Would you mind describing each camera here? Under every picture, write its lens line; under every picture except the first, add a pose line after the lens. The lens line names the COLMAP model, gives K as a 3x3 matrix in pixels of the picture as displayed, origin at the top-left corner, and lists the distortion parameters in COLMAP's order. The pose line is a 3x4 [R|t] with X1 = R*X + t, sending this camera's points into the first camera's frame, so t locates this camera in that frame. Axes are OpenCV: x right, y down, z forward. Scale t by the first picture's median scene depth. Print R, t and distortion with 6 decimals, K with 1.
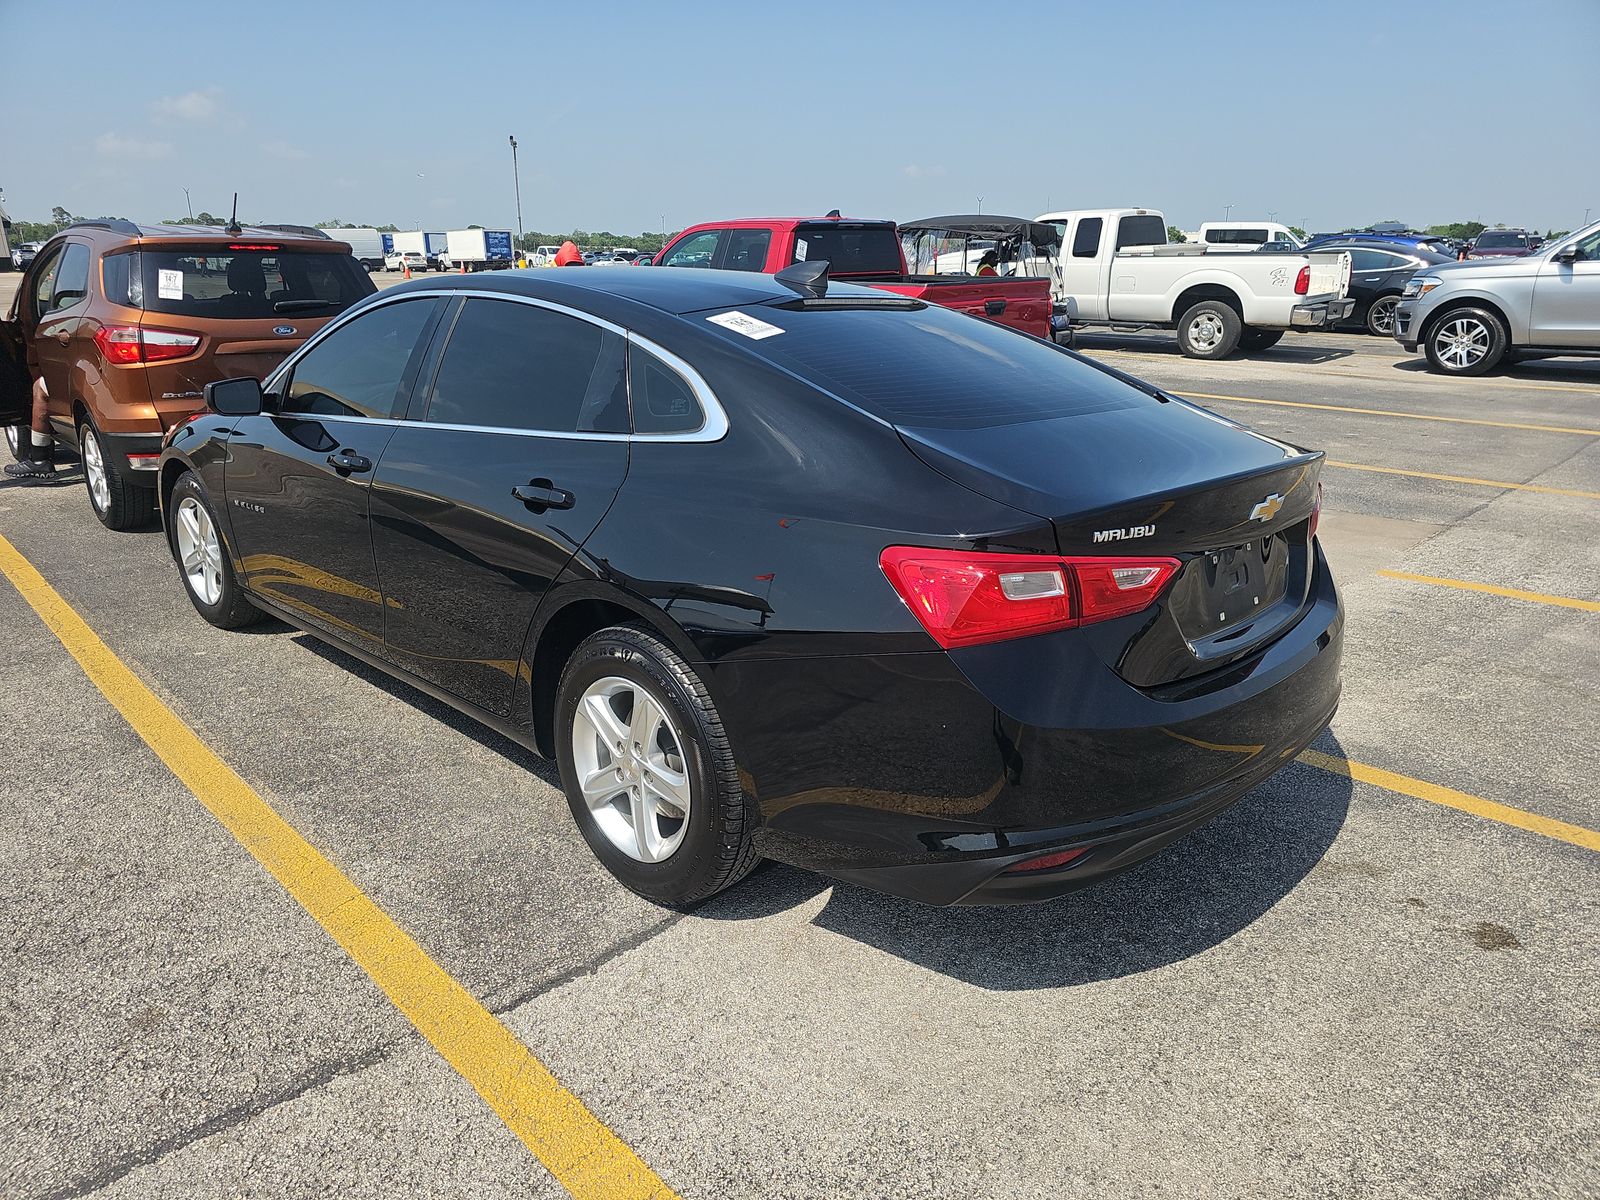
lens RADIAL K [[1160.3, 0, 792.8], [0, 1160.3, 596.8], [0, 0, 1]] dist [0.032661, -0.046638]
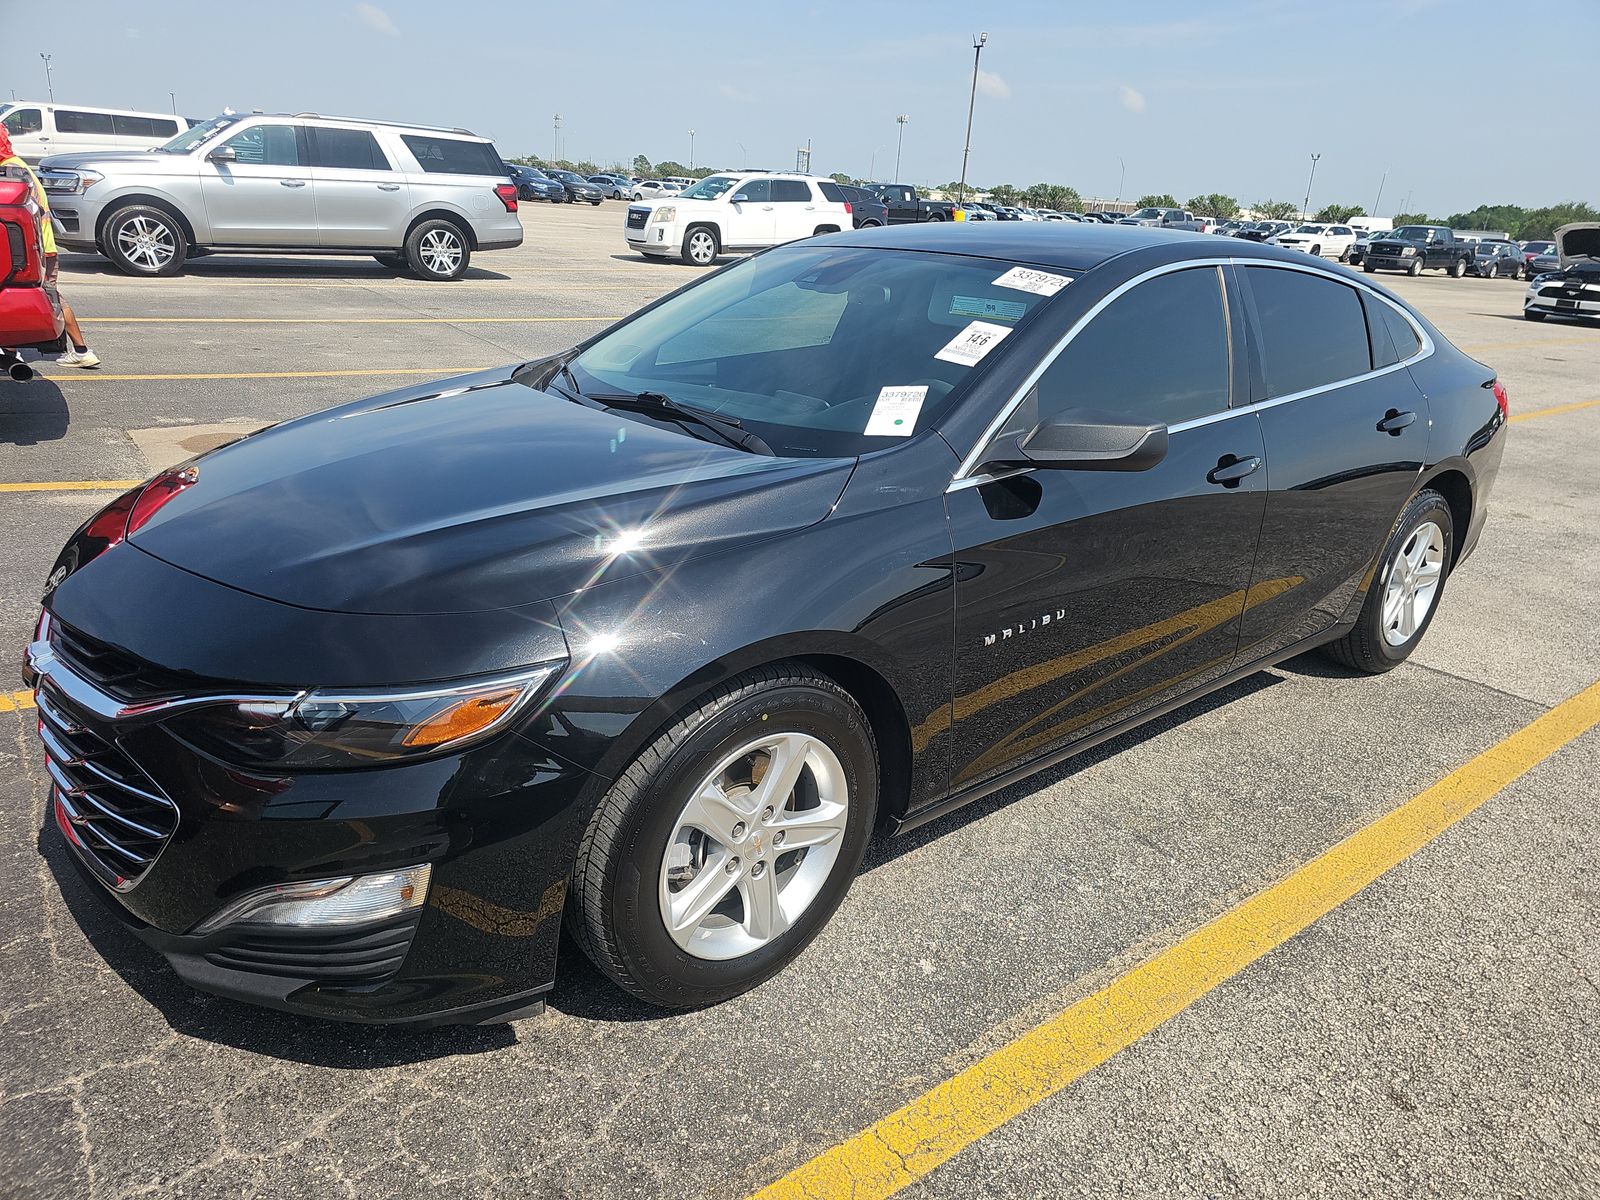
lens RADIAL K [[1160.3, 0, 792.8], [0, 1160.3, 596.8], [0, 0, 1]] dist [0.032661, -0.046638]
pose [[0.025949, -0.313428, 0.949257, -0.436873], [0.208727, 0.930346, 0.301478, -0.125704], [-0.977630, 0.190312, 0.089562, 0.450072]]
